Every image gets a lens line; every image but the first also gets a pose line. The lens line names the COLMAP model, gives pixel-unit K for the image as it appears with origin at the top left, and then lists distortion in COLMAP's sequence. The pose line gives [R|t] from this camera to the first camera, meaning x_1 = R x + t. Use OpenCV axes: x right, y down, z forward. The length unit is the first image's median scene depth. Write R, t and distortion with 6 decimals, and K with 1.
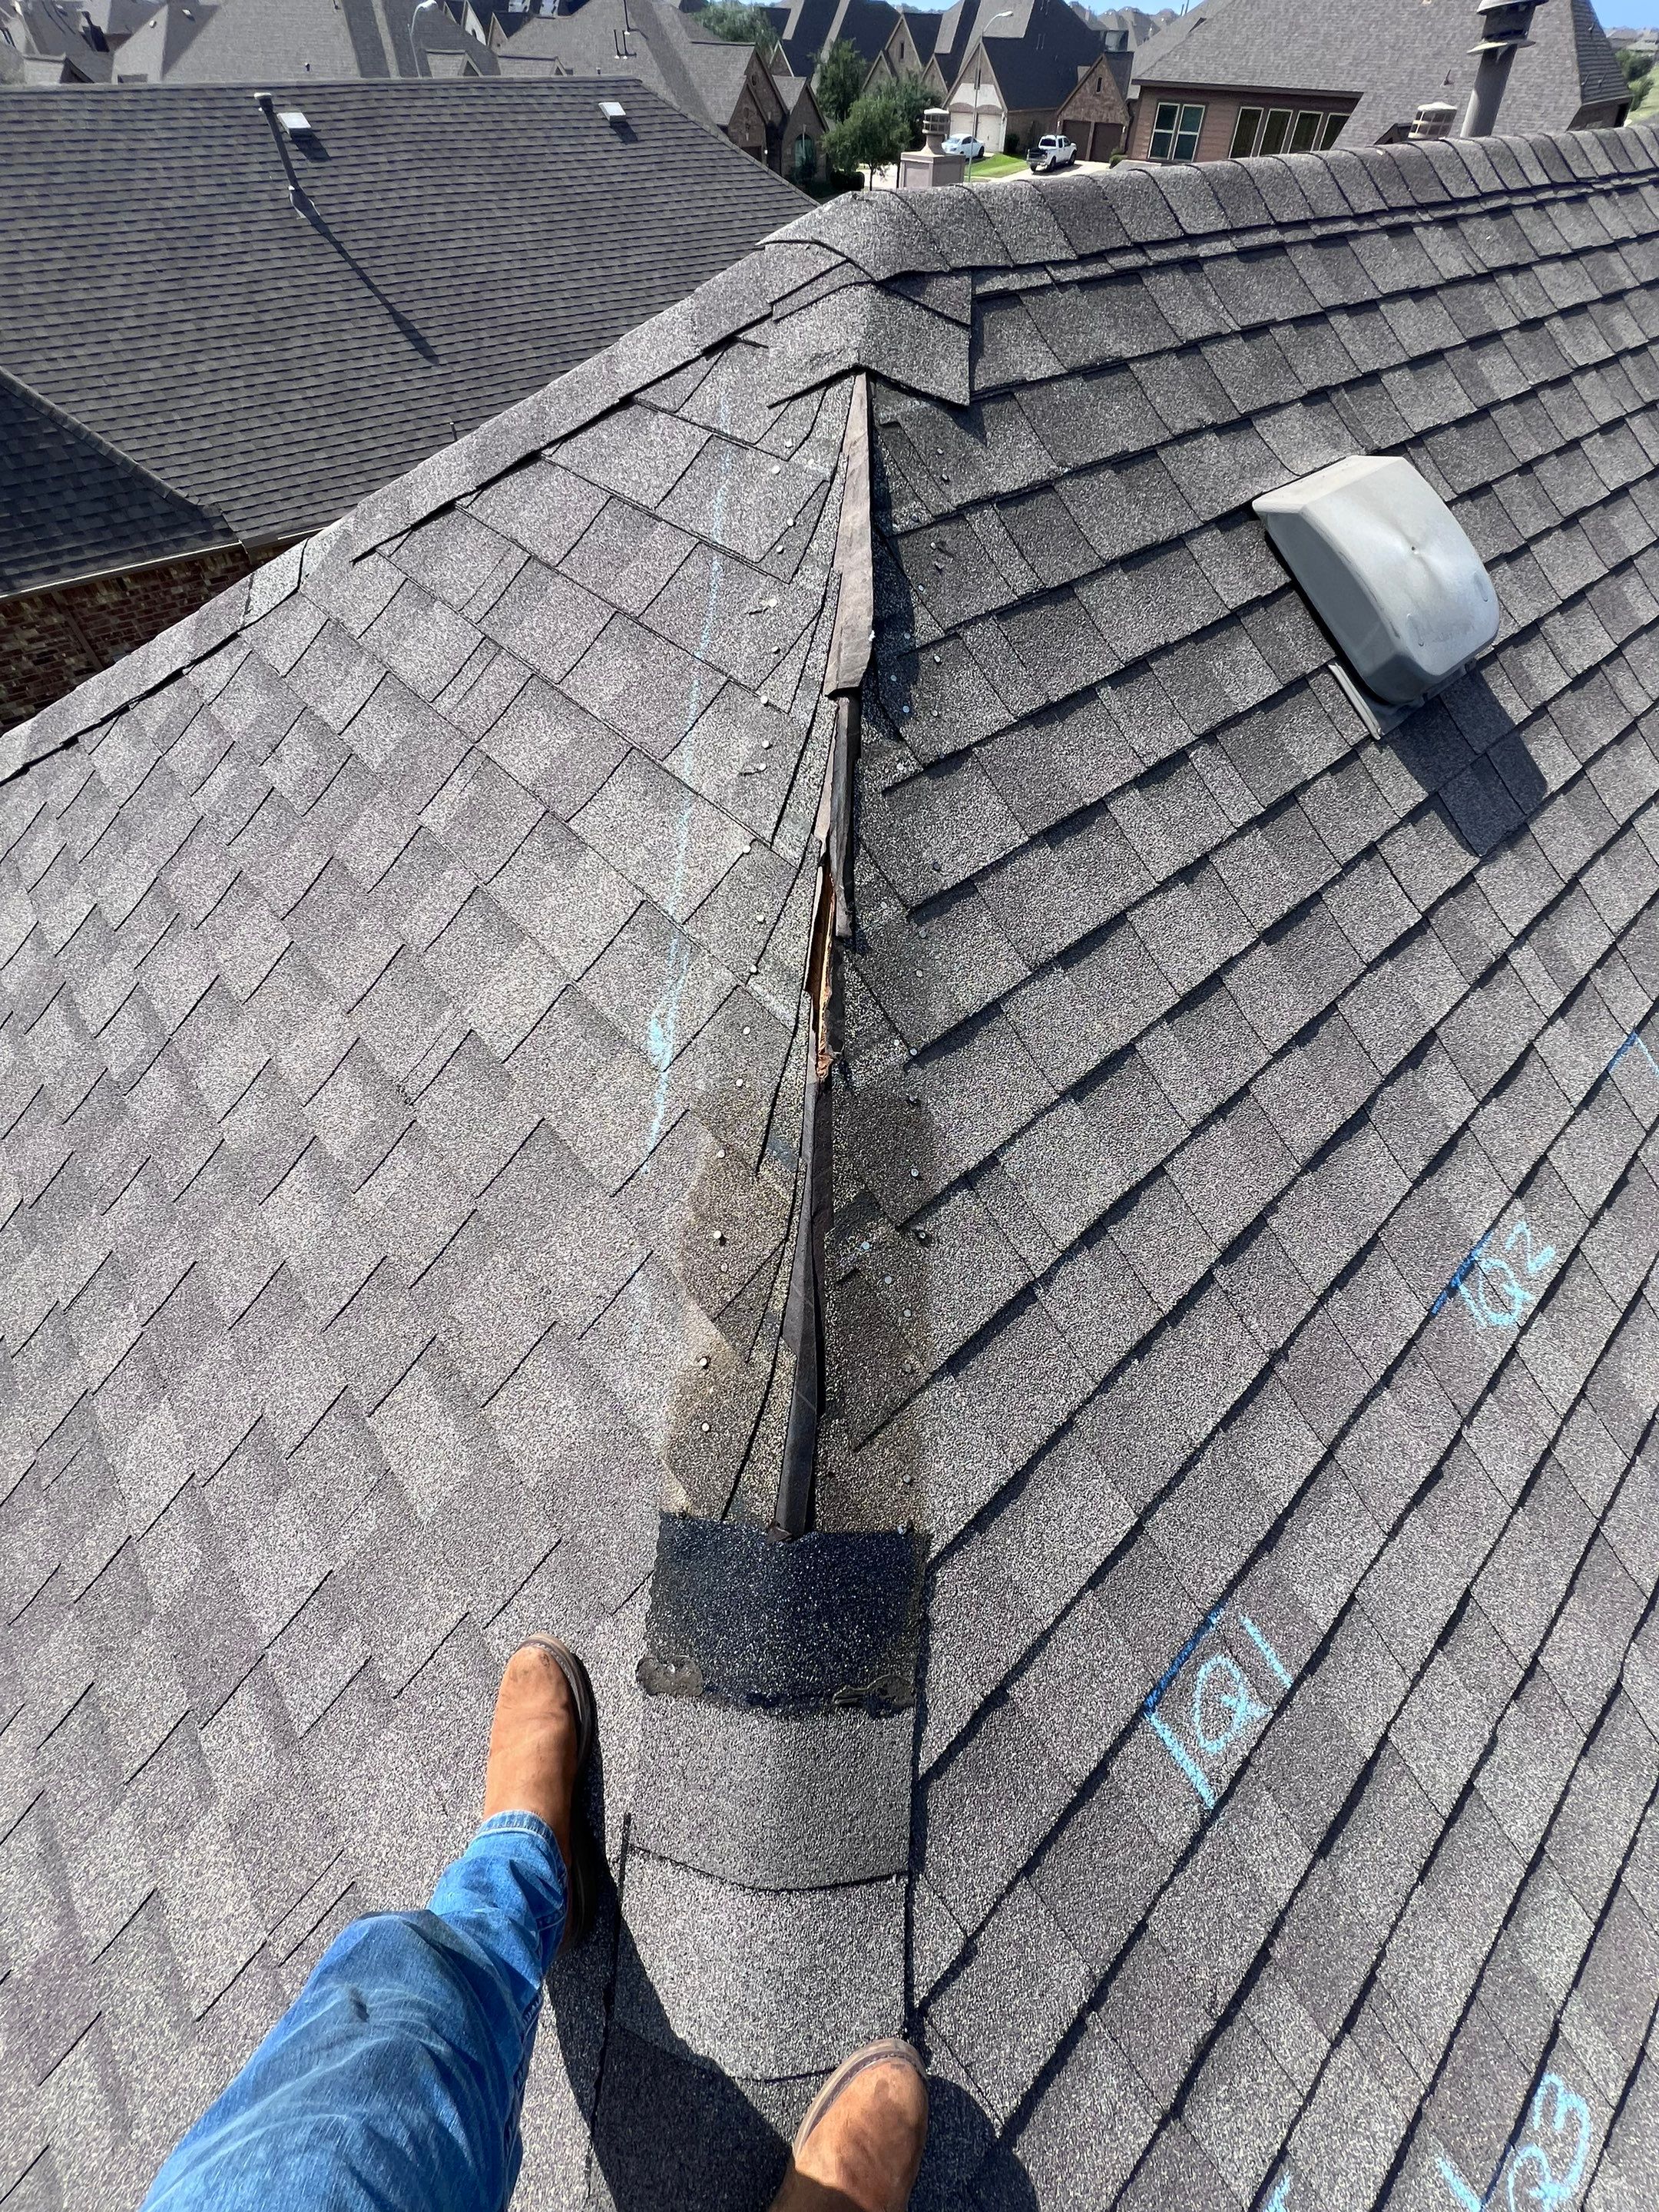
lens RADIAL K [[882.7, 0, 829.5], [0, 882.7, 1106.0], [0, 0, 1]] dist [-0.009005, 0.003934]
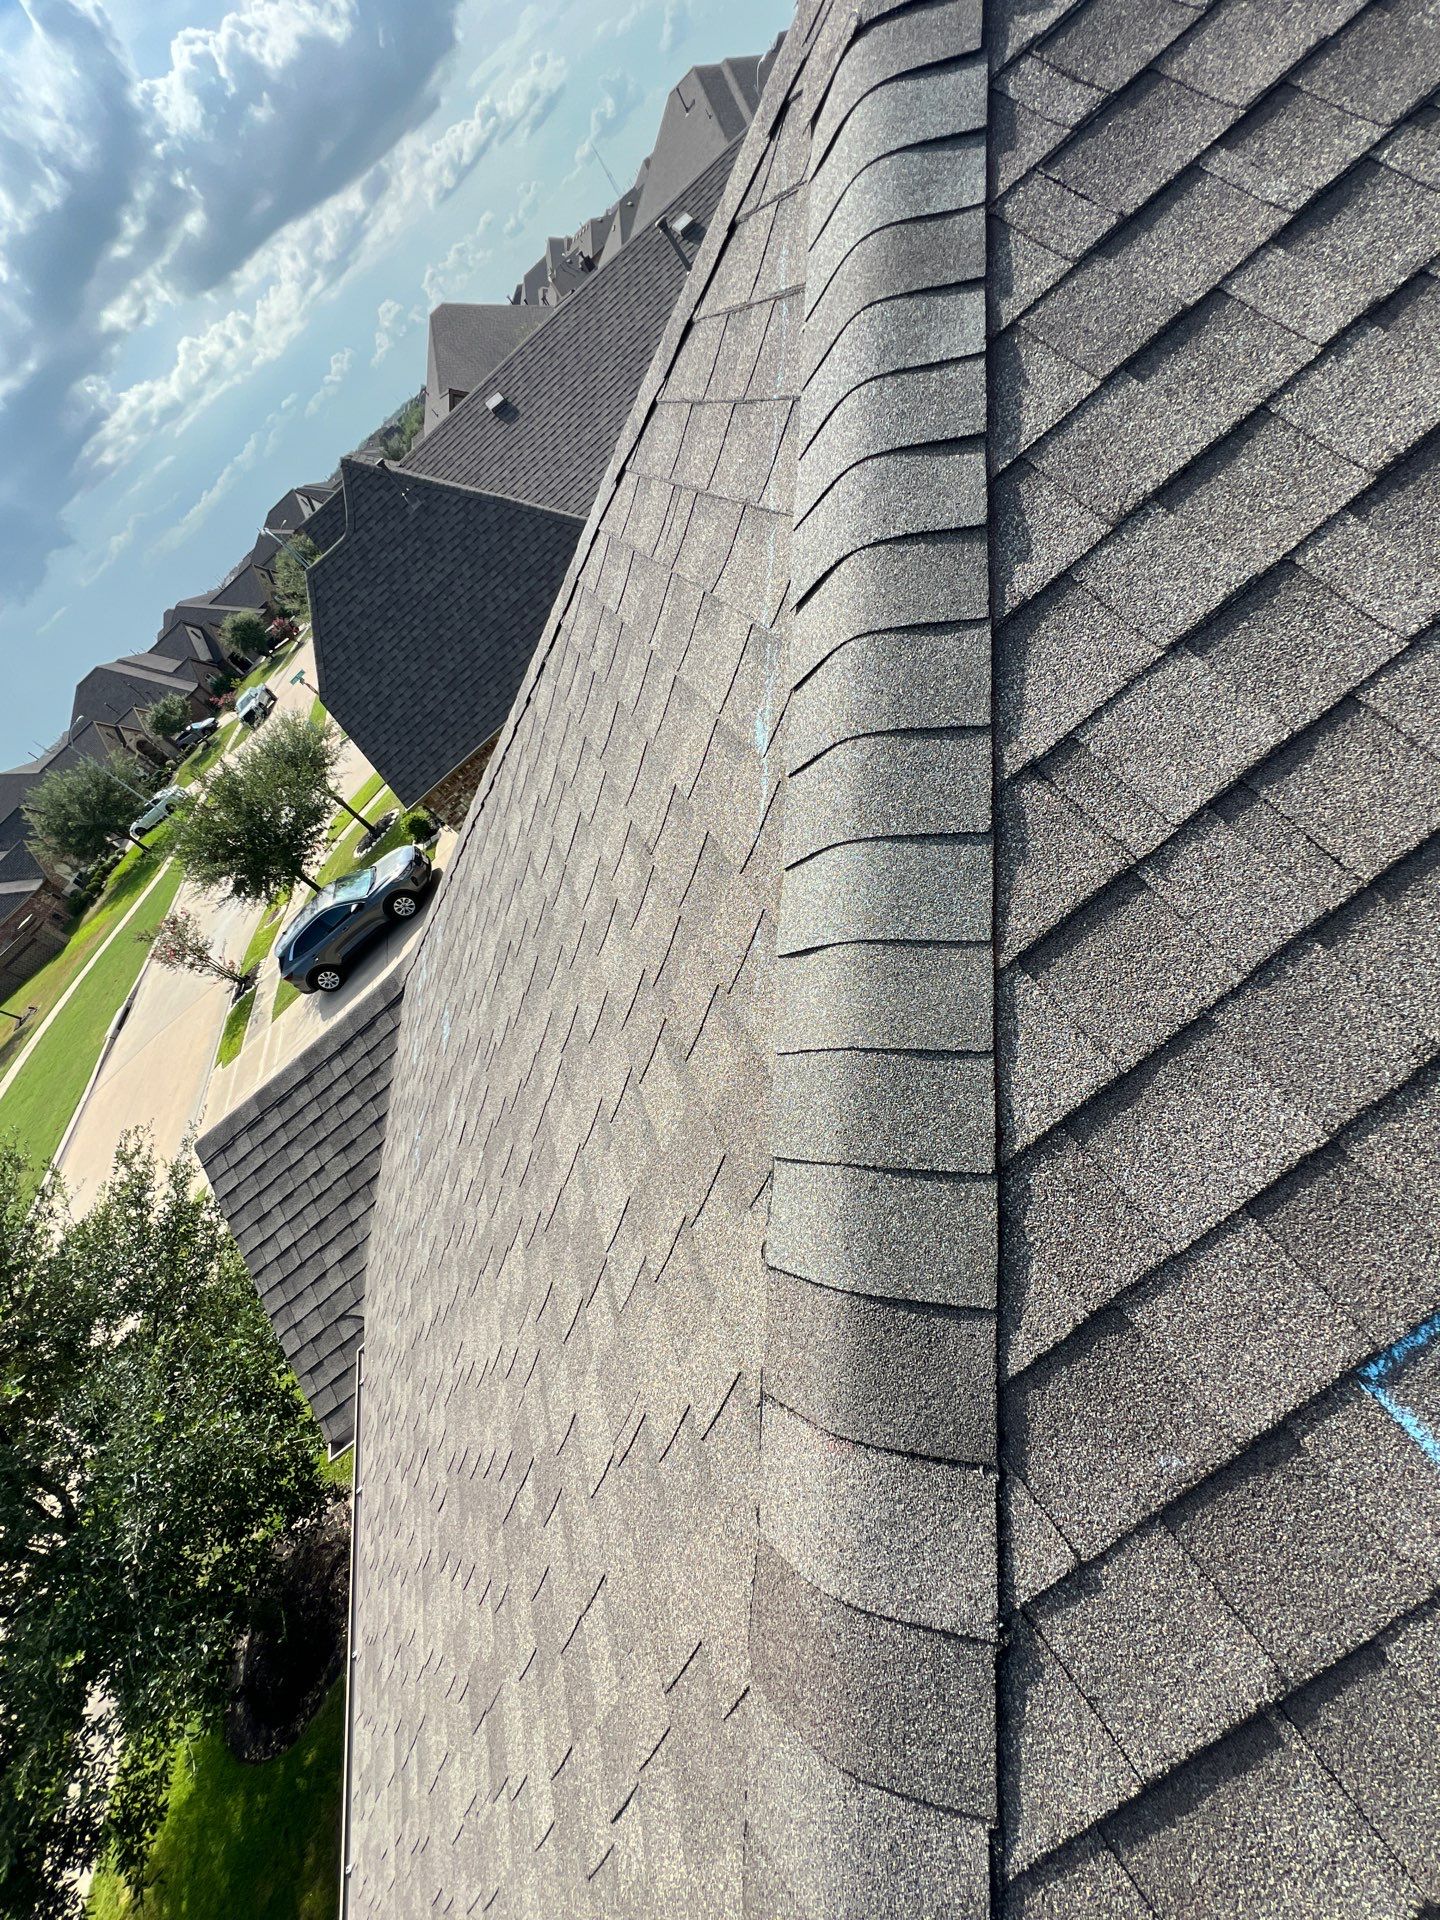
lens RADIAL K [[829.9, 0, 733.6], [0, 829.9, 963.2], [0, 0, 1]] dist [-0.003848, 0.000154]
pose [[0.778346, -0.143433, -0.611233, 0.402242], [0.148435, 0.987994, -0.042827, 0.267923], [0.610037, -0.057394, 0.790292, 0.121776]]
